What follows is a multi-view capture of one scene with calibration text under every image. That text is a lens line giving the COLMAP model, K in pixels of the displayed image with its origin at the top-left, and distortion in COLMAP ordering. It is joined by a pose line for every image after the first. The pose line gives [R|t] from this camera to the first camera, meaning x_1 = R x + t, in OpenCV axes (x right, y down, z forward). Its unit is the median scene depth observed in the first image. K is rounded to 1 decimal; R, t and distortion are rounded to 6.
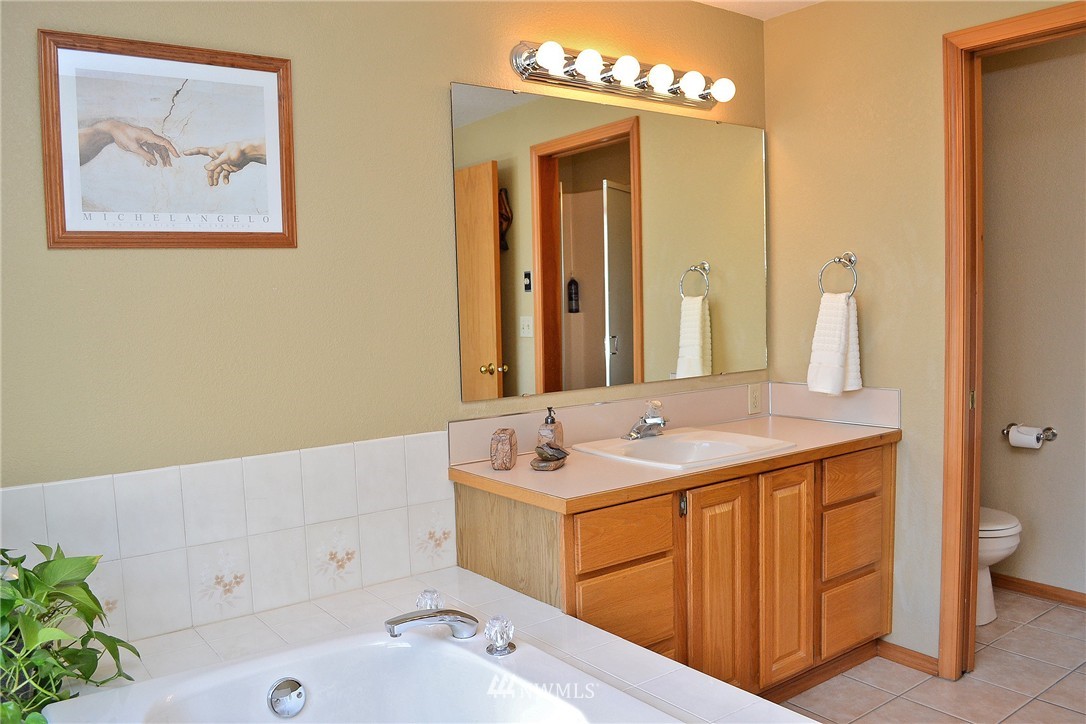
lens RADIAL K [[866.3, 0, 543.9], [0, 866.3, 360.3], [0, 0, 1]] dist [-0.086773, 0.015249]
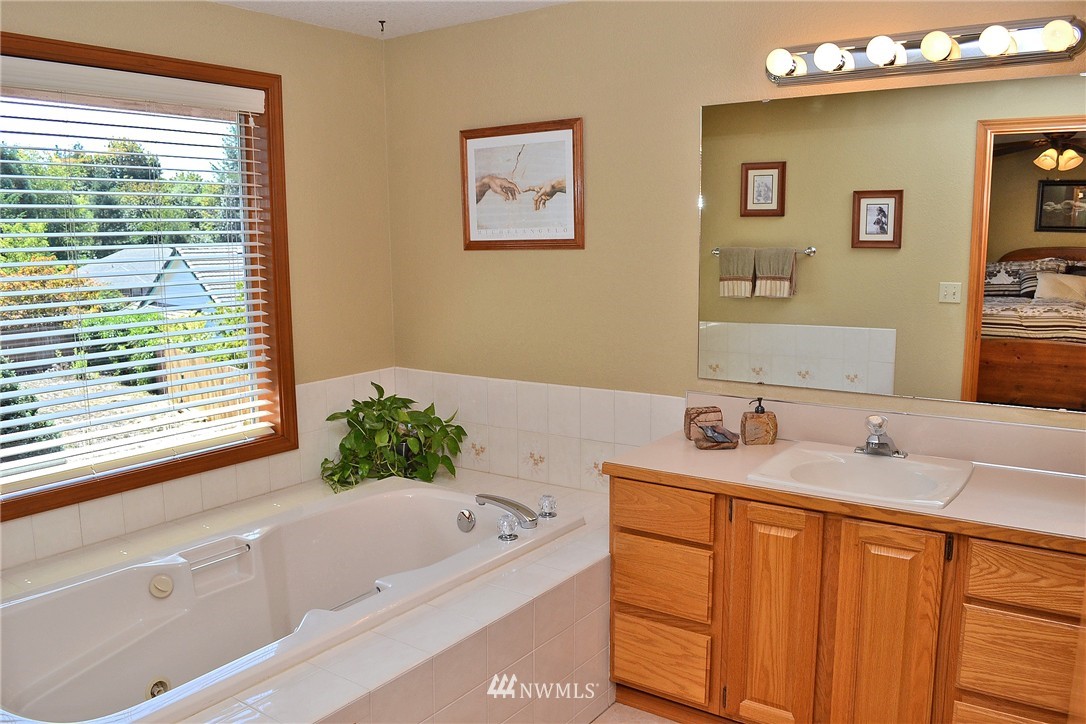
lens RADIAL K [[866.3, 0, 544.9], [0, 866.3, 364.6], [0, 0, 1]] dist [-0.086773, 0.015249]
pose [[0.310826, 0.165065, -0.936024, 1.159333], [-0.065186, 0.986188, 0.152265, -0.167011], [0.948229, 0.013688, 0.317292, 0.510932]]
